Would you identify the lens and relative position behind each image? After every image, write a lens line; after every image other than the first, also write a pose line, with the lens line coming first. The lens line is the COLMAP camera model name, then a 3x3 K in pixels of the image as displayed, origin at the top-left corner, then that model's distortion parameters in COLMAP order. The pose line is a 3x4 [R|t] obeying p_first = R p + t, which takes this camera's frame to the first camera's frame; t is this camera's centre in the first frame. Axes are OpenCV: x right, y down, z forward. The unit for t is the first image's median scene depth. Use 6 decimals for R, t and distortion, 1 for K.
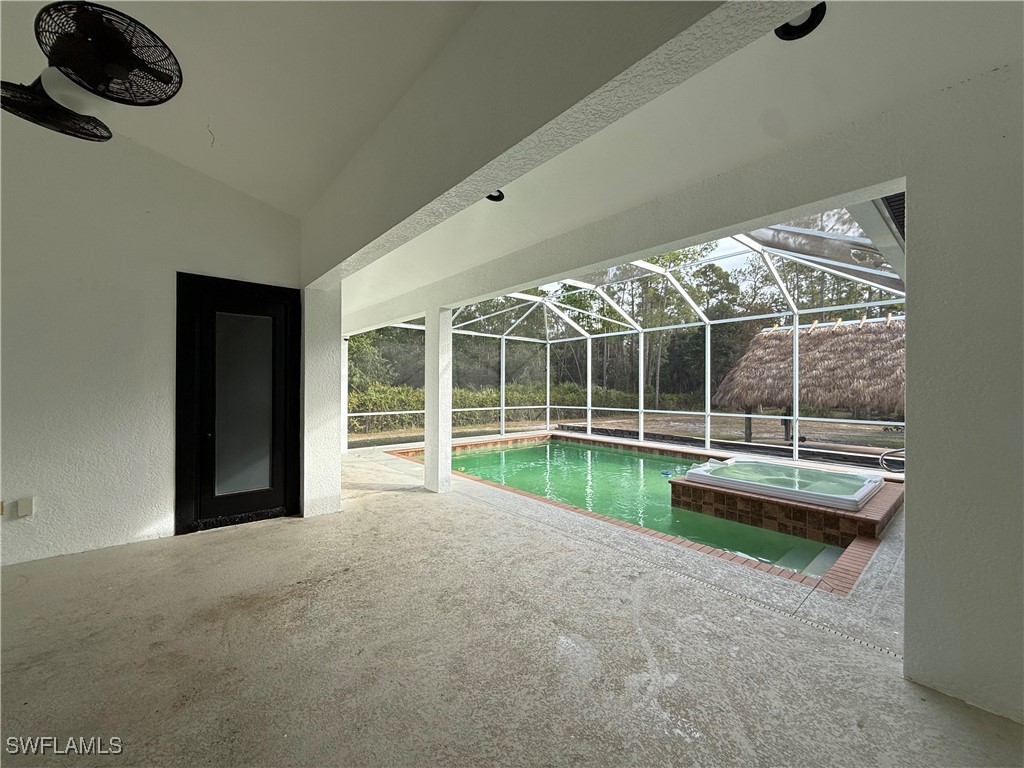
lens RADIAL K [[409.2, 0, 512.0], [0, 409.2, 384.7], [0, 0, 1]] dist [-0.000082, -0.000488]
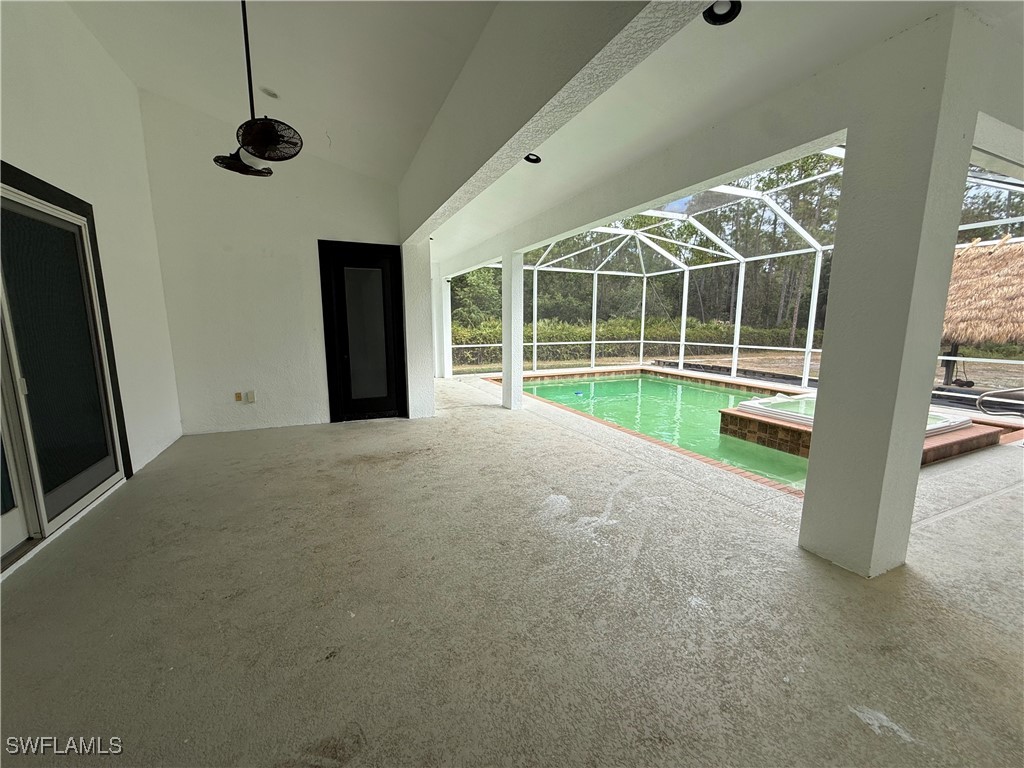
lens RADIAL K [[409.2, 0, 508.2], [0, 409.2, 385.6], [0, 0, 1]] dist [-0.000082, -0.000488]
pose [[0.958633, 0.039899, -0.281834, 0.176390], [0.005178, 0.987519, 0.157417, 0.001513], [0.284597, -0.152364, 0.946462, -0.173184]]
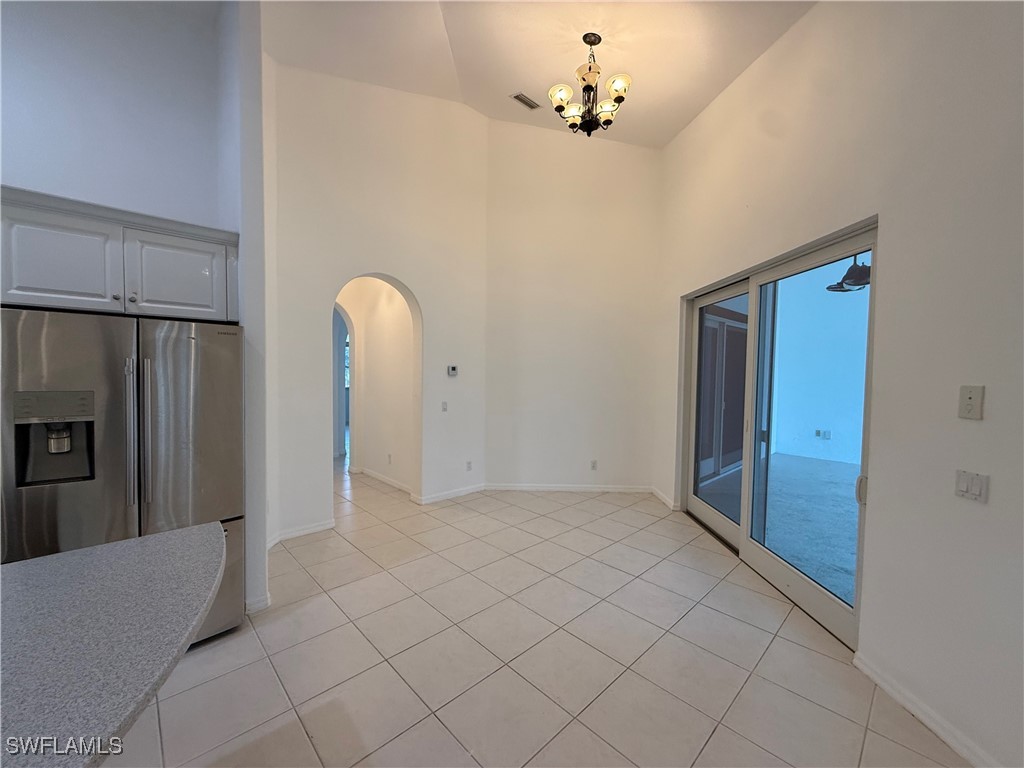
lens RADIAL K [[409.2, 0, 512.4], [0, 409.2, 382.3], [0, 0, 1]] dist [-0.000082, -0.000488]
pose [[0.054490, 0.030995, -0.998033, 0.590493], [-0.016198, 0.999414, 0.030154, -0.011699], [0.998383, 0.014523, 0.054960, -0.537191]]
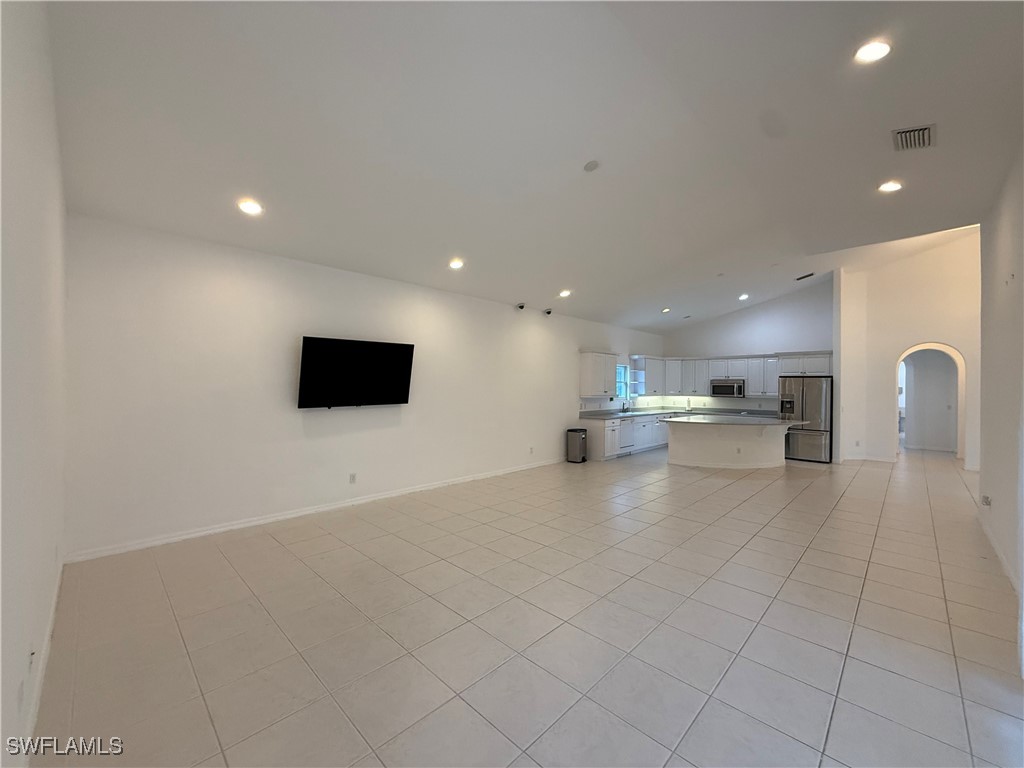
lens RADIAL K [[409.2, 0, 509.9], [0, 409.2, 384.2], [0, 0, 1]] dist [-0.000082, -0.000488]
pose [[-0.997039, -0.010596, -0.076165, 1.453449], [-0.010454, 0.999943, -0.002268, -0.012593], [0.076184, -0.001465, -0.997093, 0.634356]]
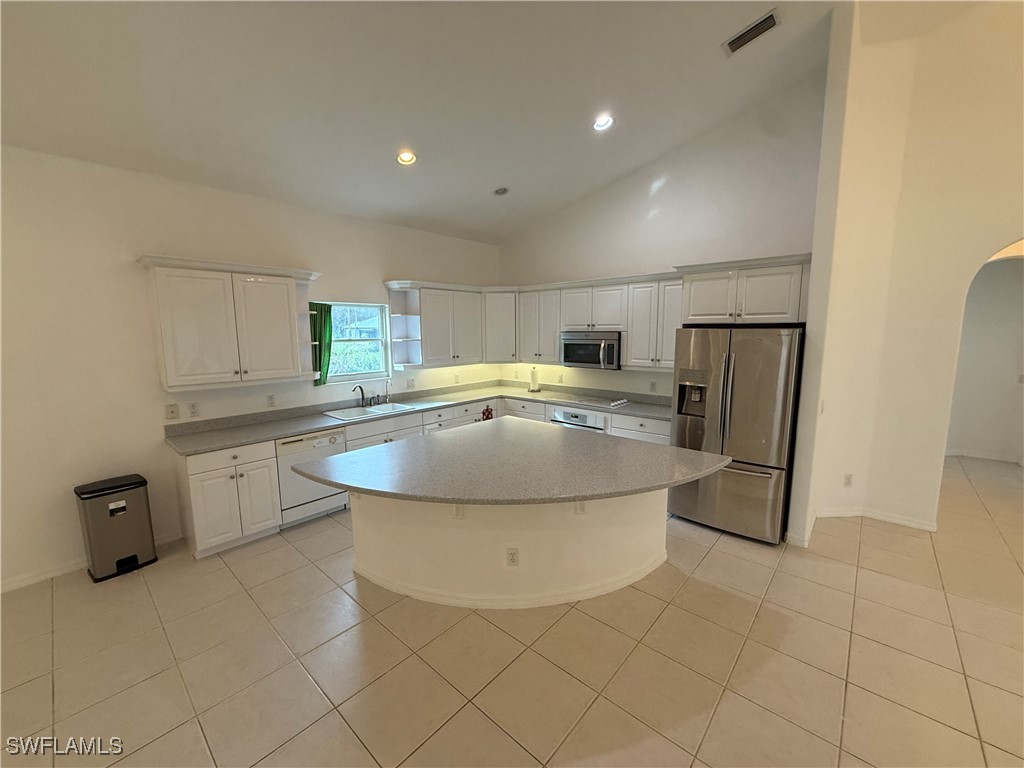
lens RADIAL K [[409.2, 0, 508.1], [0, 409.2, 385.8], [0, 0, 1]] dist [-0.000082, -0.000488]
pose [[-0.992664, 0.022374, -0.118819, 0.609172], [0.005864, 0.990482, 0.137514, -0.054178], [0.120765, 0.135809, -0.983347, -0.282786]]
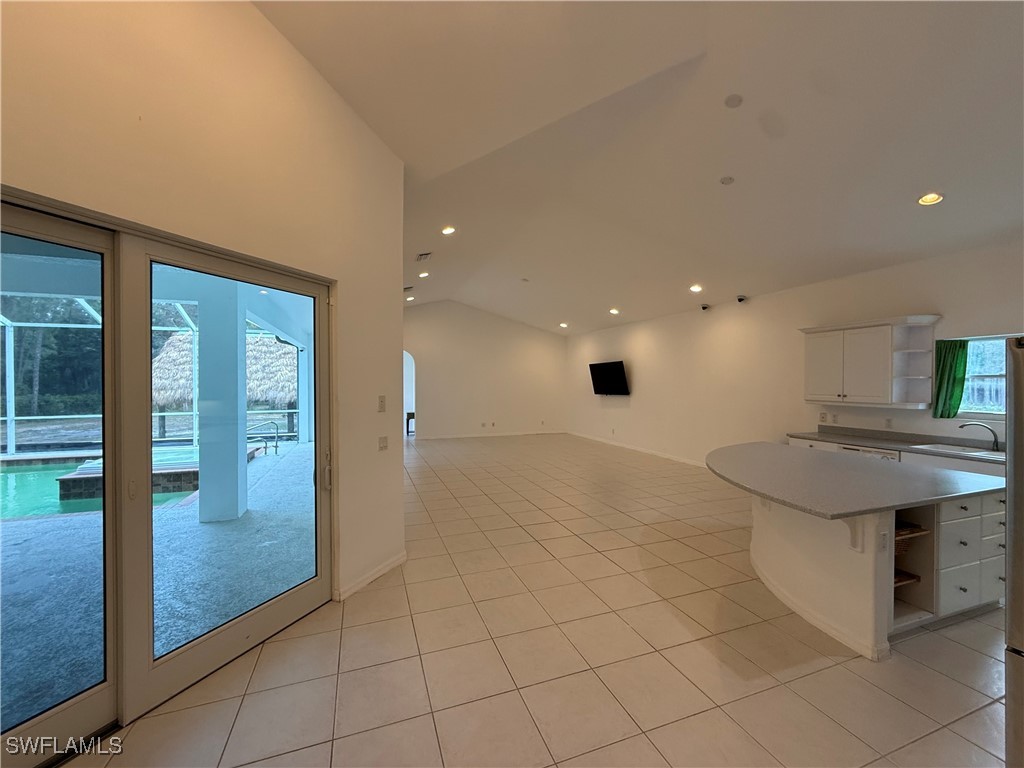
lens RADIAL K [[409.2, 0, 503.8], [0, 409.2, 384.3], [0, 0, 1]] dist [-0.000082, -0.000488]
pose [[0.366607, -0.010359, 0.930318, -0.217712], [0.003107, 0.999946, 0.009910, -0.028084], [-0.930371, -0.000742, 0.366620, -0.583880]]
